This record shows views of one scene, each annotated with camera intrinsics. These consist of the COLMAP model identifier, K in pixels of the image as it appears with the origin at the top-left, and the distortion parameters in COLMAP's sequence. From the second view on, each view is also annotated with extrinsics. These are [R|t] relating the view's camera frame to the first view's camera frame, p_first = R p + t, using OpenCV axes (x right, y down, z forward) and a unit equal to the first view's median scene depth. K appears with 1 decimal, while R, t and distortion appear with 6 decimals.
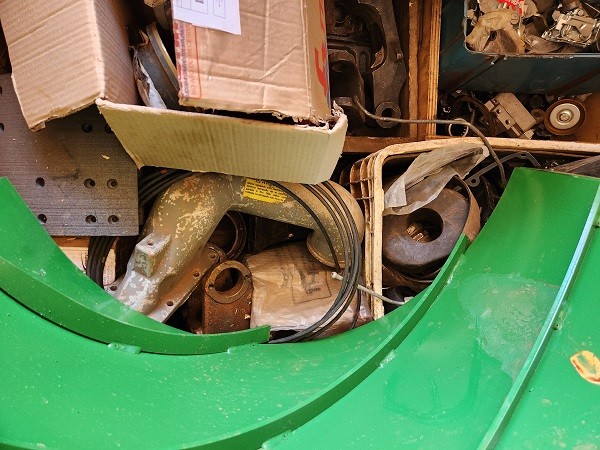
lens RADIAL K [[410.0, 0, 298.8], [0, 410.0, 235.7], [0, 0, 1]] dist [0.028832, -0.001517]
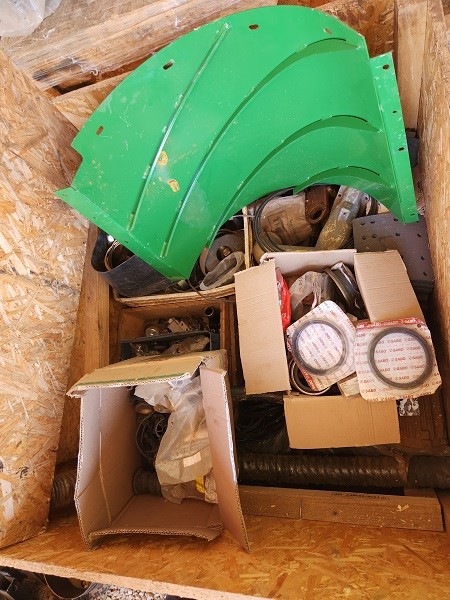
lens RADIAL K [[410.0, 0, 225.0], [0, 410.0, 300.0], [0, 0, 1]] dist [0.028832, -0.001517]
pose [[-0.973756, 0.081996, 0.212309, -0.122998], [-0.042061, -0.981612, 0.186195, -0.672016], [0.223673, 0.172379, 0.959300, -1.005188]]
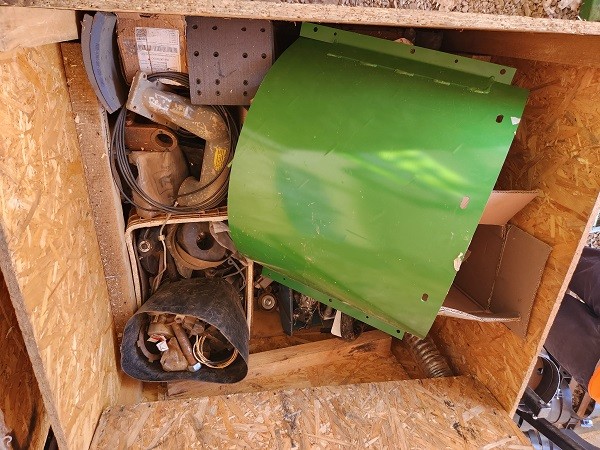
lens RADIAL K [[410.0, 0, 298.8], [0, 410.0, 235.7], [0, 0, 1]] dist [0.028832, -0.001517]
pose [[-0.002420, 0.942957, 0.332906, -0.360504], [-0.956652, 0.094767, -0.275383, 0.084448], [-0.291223, -0.319142, 0.901852, -0.854797]]
